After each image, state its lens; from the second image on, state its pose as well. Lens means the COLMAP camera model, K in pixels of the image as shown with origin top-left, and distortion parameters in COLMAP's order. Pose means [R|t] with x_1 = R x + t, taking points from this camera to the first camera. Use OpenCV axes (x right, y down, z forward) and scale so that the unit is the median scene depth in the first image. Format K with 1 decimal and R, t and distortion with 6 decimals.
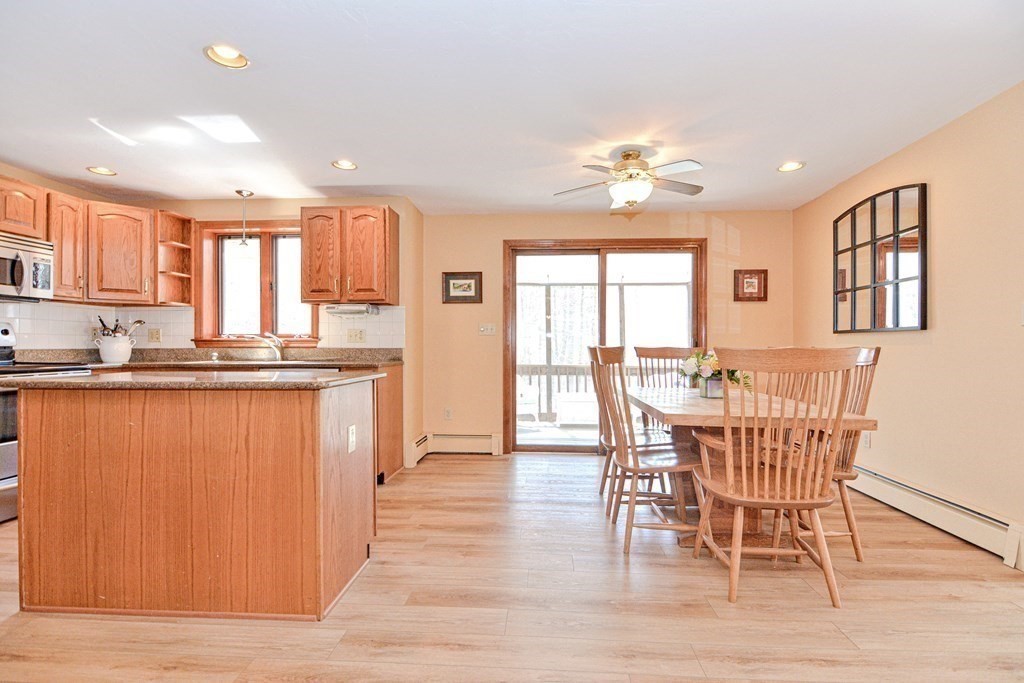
lens RADIAL K [[502.0, 0, 523.2], [0, 502.0, 345.0], [0, 0, 1]] dist [0.004770, -0.009541]
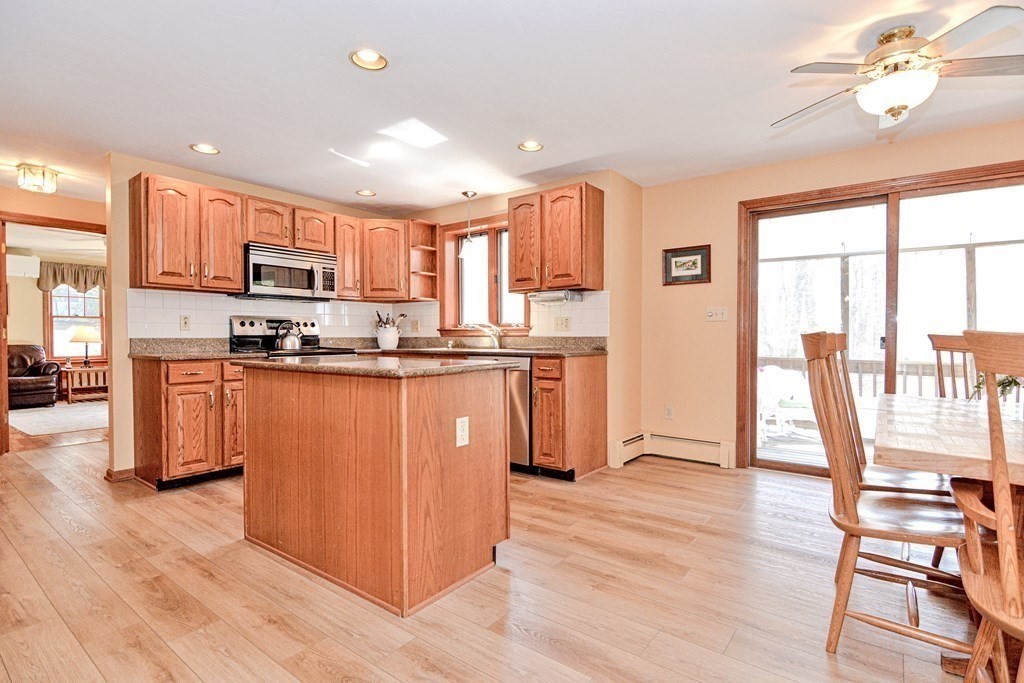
lens RADIAL K [[502.0, 0, 516.6], [0, 502.0, 346.5], [0, 0, 1]] dist [0.004770, -0.009541]
pose [[0.825916, 0.010362, -0.563698, 0.154055], [0.002058, 0.999769, 0.021393, 0.004433], [0.563789, -0.018829, 0.825704, 0.165288]]
